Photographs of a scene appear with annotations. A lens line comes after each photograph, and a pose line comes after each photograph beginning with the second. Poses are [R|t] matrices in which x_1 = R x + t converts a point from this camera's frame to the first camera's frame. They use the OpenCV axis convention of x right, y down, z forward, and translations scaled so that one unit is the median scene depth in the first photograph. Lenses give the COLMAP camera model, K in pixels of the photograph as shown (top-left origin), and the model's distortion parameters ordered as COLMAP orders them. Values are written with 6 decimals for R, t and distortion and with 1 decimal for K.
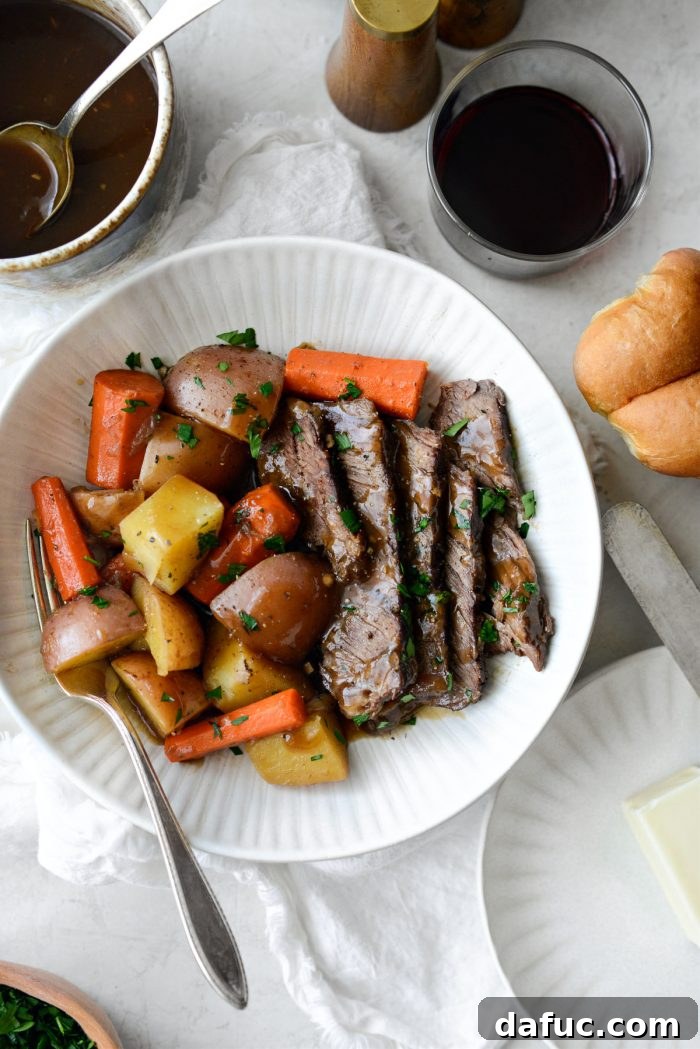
lens RADIAL K [[1687.5, 0, 350.0], [0, 1687.5, 524.5], [0, 0, 1]] dist [-0.044722, -0.191757]
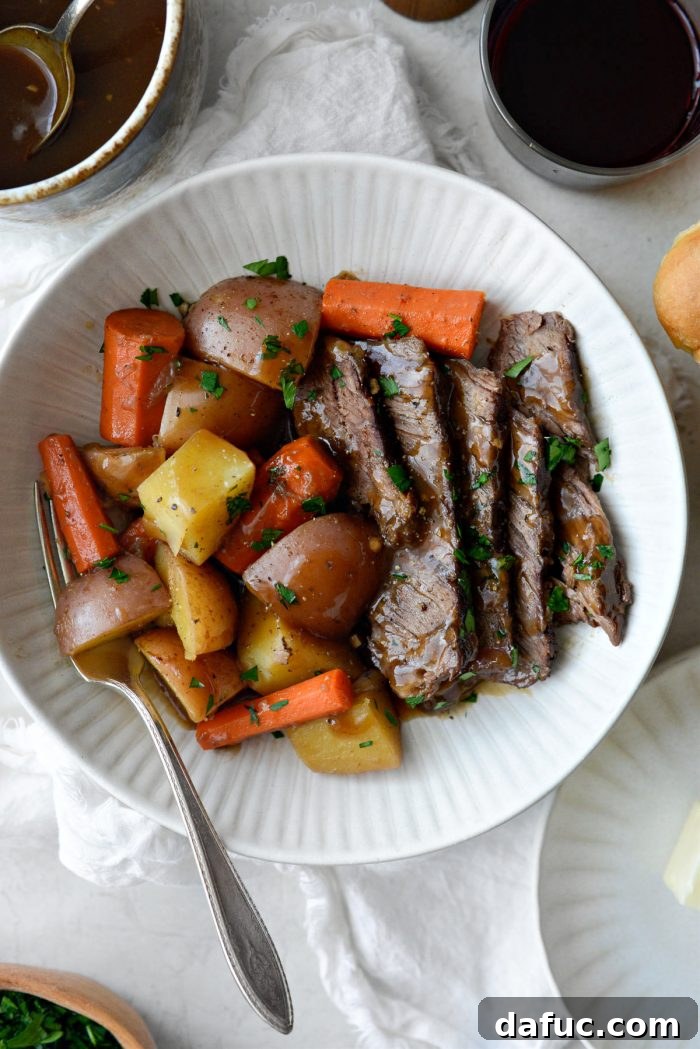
lens RADIAL K [[1687.5, 0, 350.0], [0, 1687.5, 524.5], [0, 0, 1]] dist [-0.044722, -0.191757]
pose [[0.999116, -0.016545, -0.038646, 0.008087], [0.019970, 0.995742, 0.089991, -0.057448], [0.036993, -0.090683, 0.995192, 0.120790]]
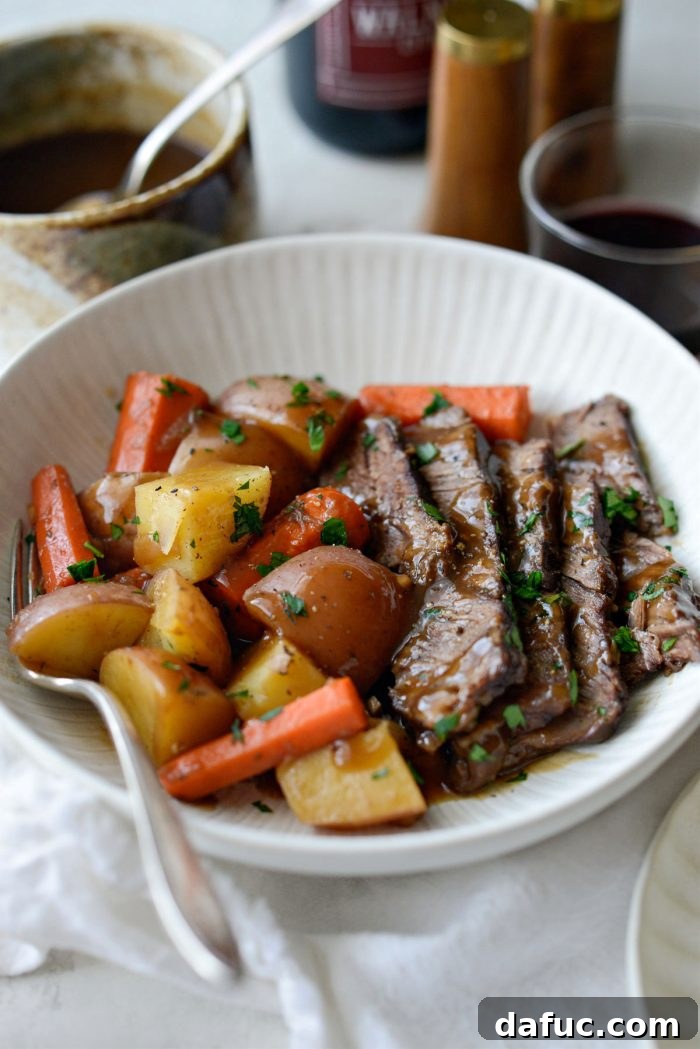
lens RADIAL K [[1687.5, 0, 350.0], [0, 1687.5, 524.5], [0, 0, 1]] dist [-0.044722, -0.191757]
pose [[0.997942, 0.005639, -0.063874, 0.010691], [-0.044981, 0.771482, -0.634659, 0.487055], [0.045699, 0.636226, 0.770148, 0.410657]]
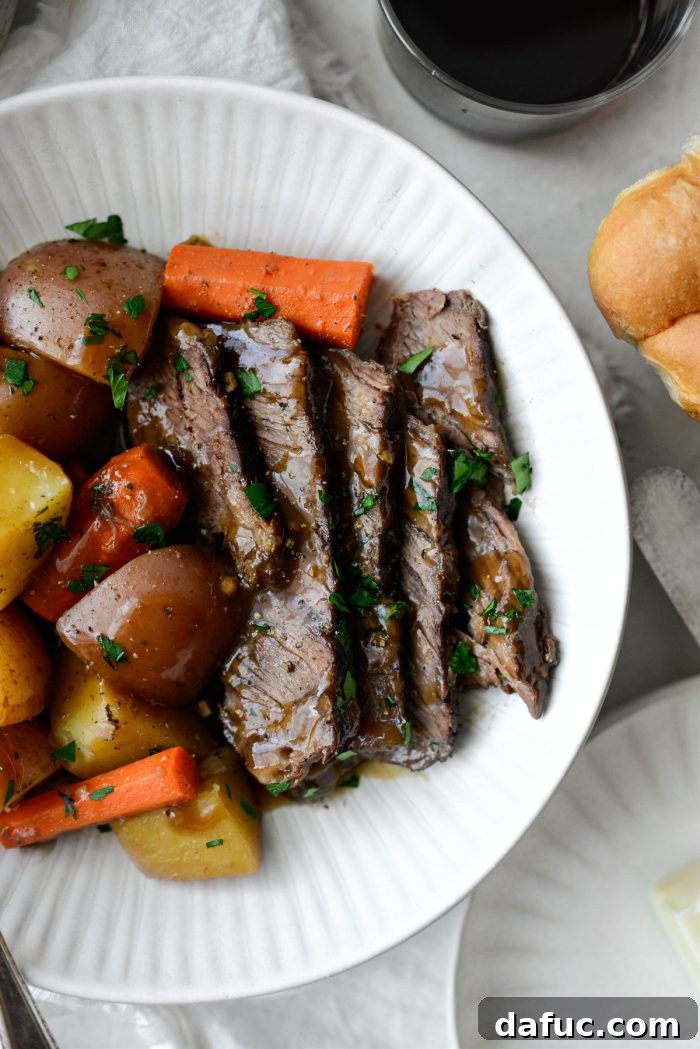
lens RADIAL K [[1687.5, 0, 350.0], [0, 1687.5, 524.5], [0, 0, 1]] dist [-0.044722, -0.191757]
pose [[0.999824, -0.006654, 0.017560, 0.024209], [0.005304, 0.997106, 0.075836, -0.043725], [-0.018013, -0.075729, 0.996966, 0.317645]]
